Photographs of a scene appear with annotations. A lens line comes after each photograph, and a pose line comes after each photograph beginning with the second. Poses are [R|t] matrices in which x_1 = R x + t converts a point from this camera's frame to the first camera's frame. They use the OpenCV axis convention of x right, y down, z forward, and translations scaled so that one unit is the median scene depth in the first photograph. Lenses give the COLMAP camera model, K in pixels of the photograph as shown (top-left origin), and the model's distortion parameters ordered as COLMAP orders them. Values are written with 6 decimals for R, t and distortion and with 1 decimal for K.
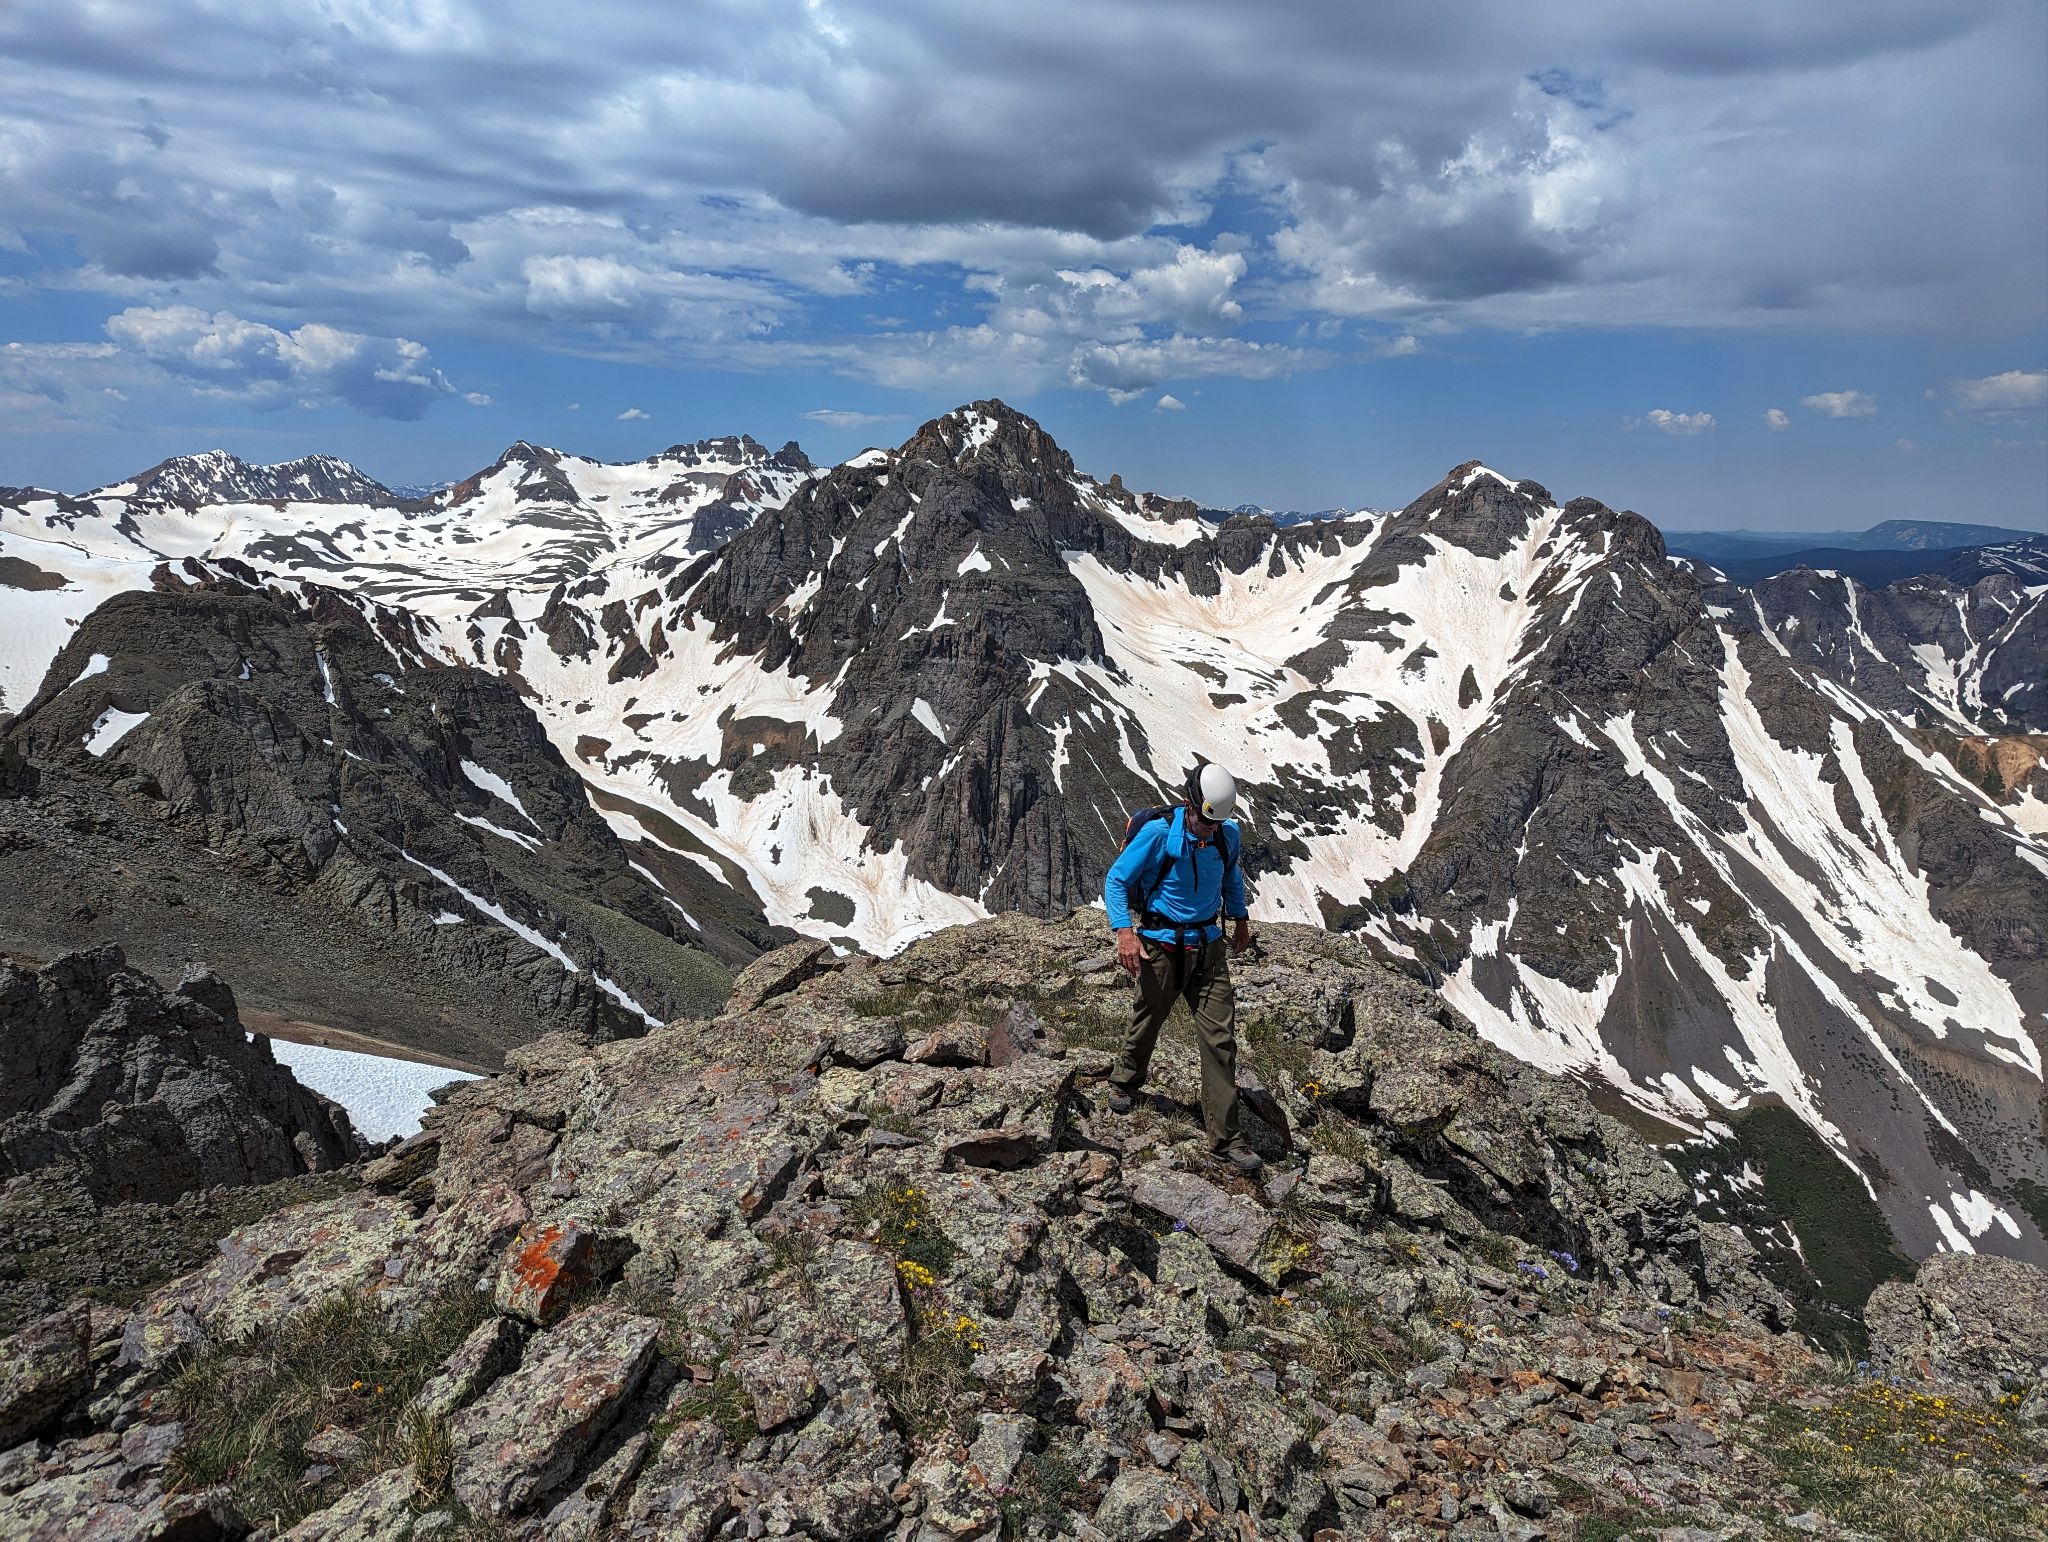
lens RADIAL K [[1462.1, 0, 1034.7], [0, 1462.1, 769.1], [0, 0, 1]] dist [0.057002, -0.020887]
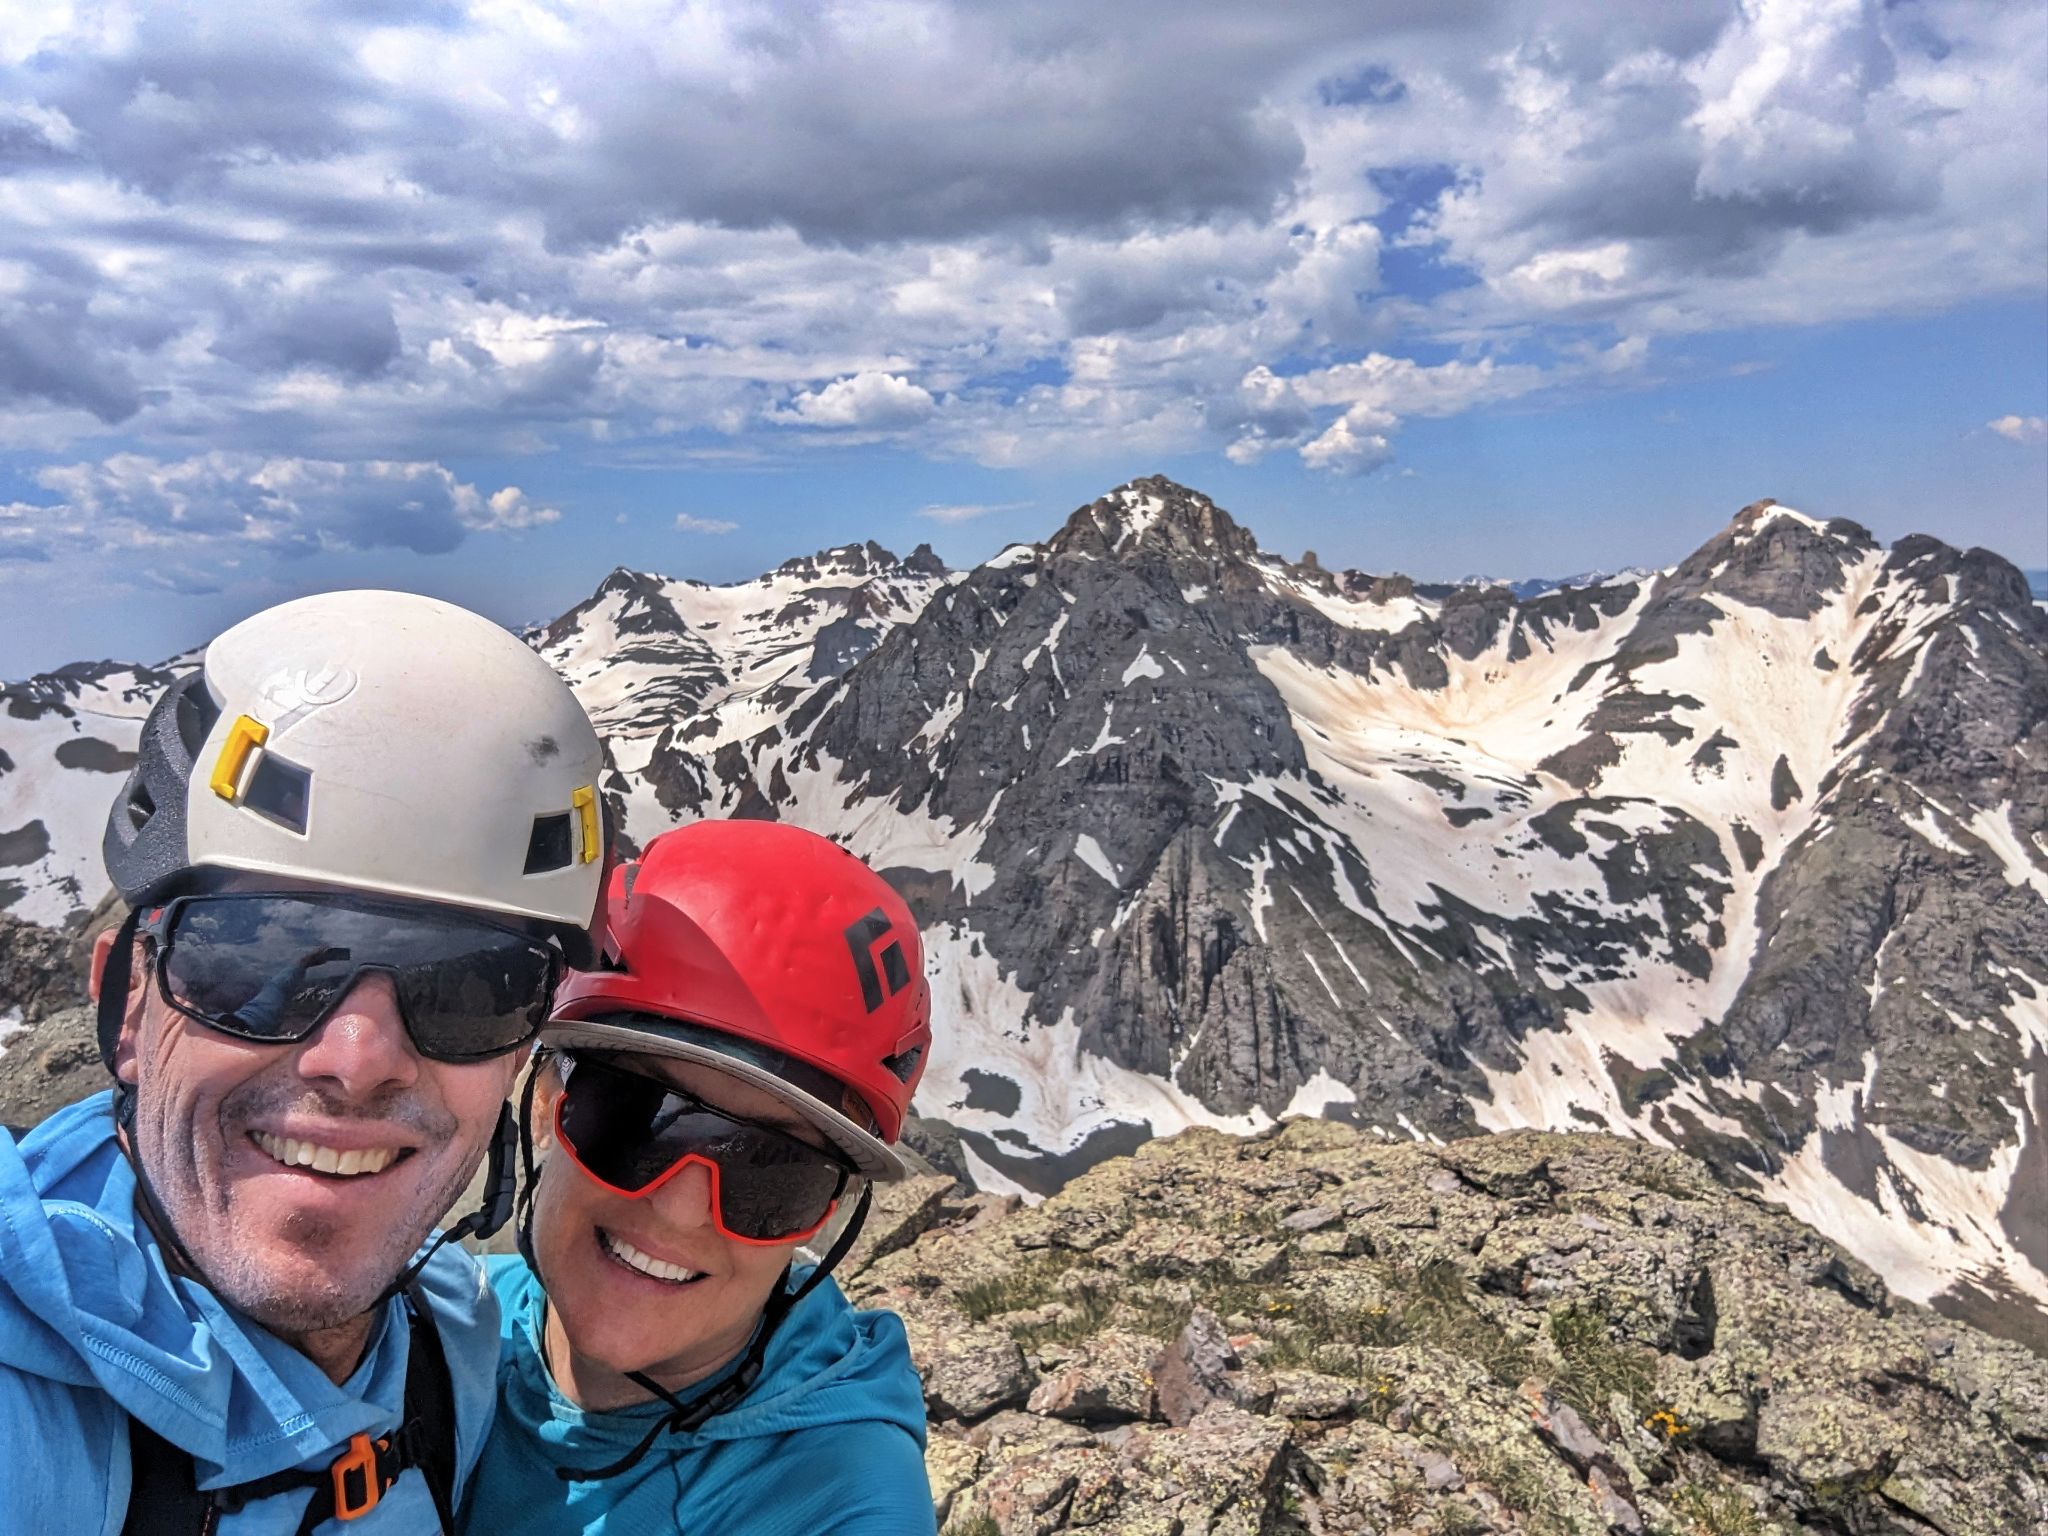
lens RADIAL K [[1546.9, 0, 1021.2], [0, 1546.9, 776.2], [0, 0, 1]] dist [0.050143, -0.050565]
pose [[0.988370, -0.059103, -0.140112, 0.010329], [0.048419, 0.995740, -0.078472, -0.014340], [0.144153, 0.070775, 0.987021, 0.126022]]
